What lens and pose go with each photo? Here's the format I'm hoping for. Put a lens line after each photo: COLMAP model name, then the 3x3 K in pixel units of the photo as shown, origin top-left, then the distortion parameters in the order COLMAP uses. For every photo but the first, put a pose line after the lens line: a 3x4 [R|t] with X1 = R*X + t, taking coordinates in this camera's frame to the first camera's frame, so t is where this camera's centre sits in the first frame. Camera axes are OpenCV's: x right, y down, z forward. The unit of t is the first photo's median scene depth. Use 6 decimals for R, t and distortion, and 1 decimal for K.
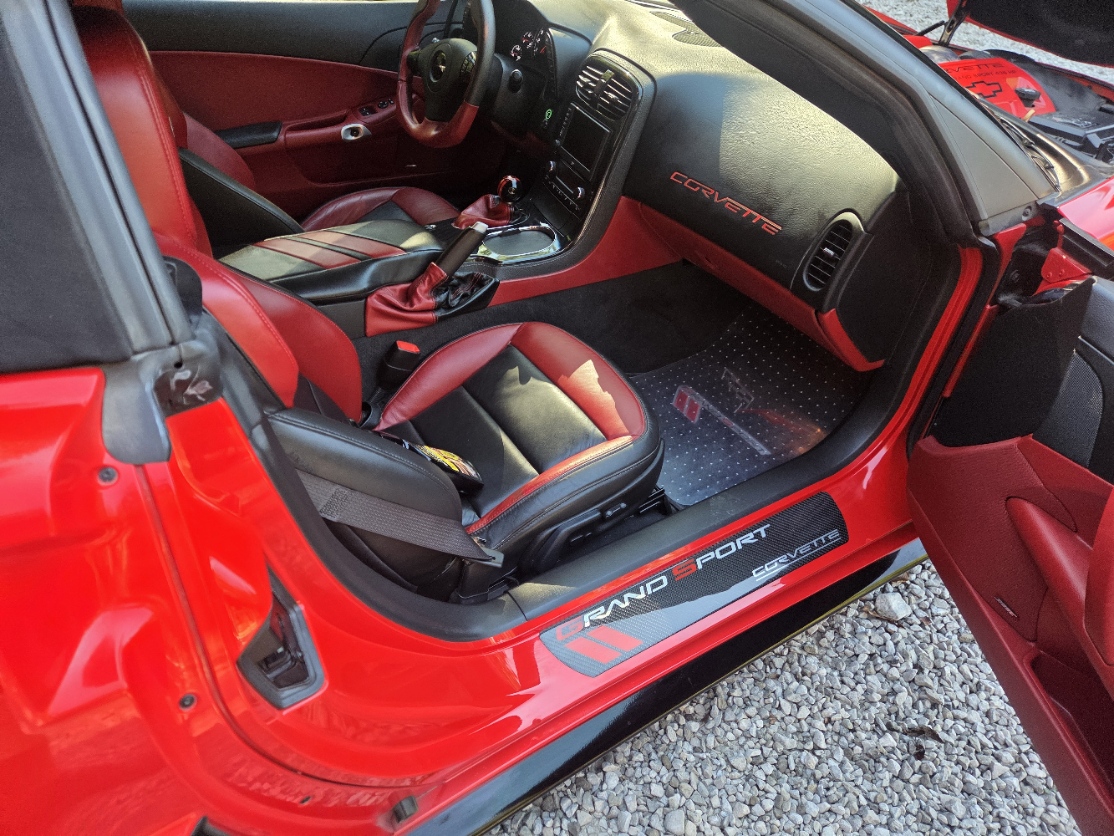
lens RADIAL K [[715.8, 0, 557.0], [0, 715.8, 418.0], [0, 0, 1]] dist [0.028885, -0.045518]
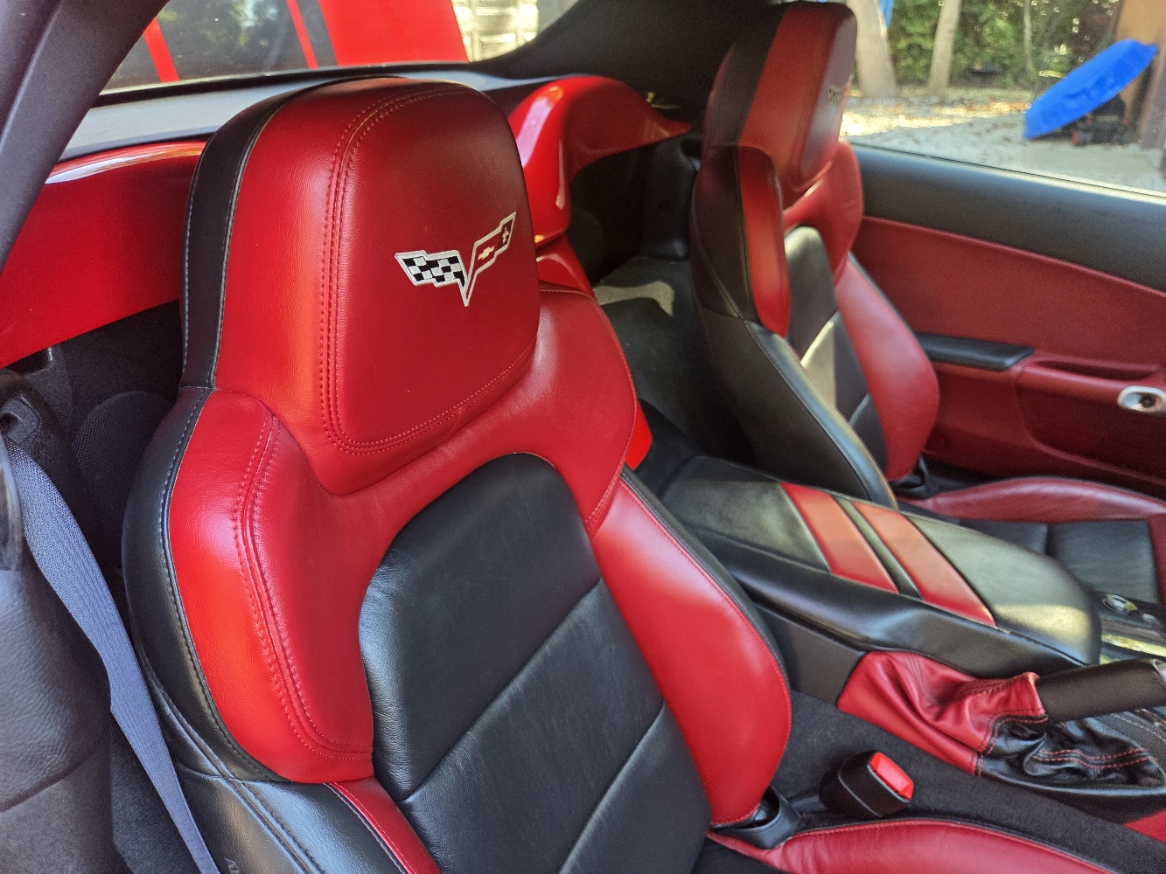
lens RADIAL K [[776.7, 0, 583.0], [0, 776.7, 437.0], [0, 0, 1]] dist [0.000917, -0.000250]
pose [[0.463686, 0.378993, -0.800850, 0.015570], [-0.553464, 0.829736, 0.072212, -0.079417], [0.691862, 0.409758, 0.594496, 0.151925]]
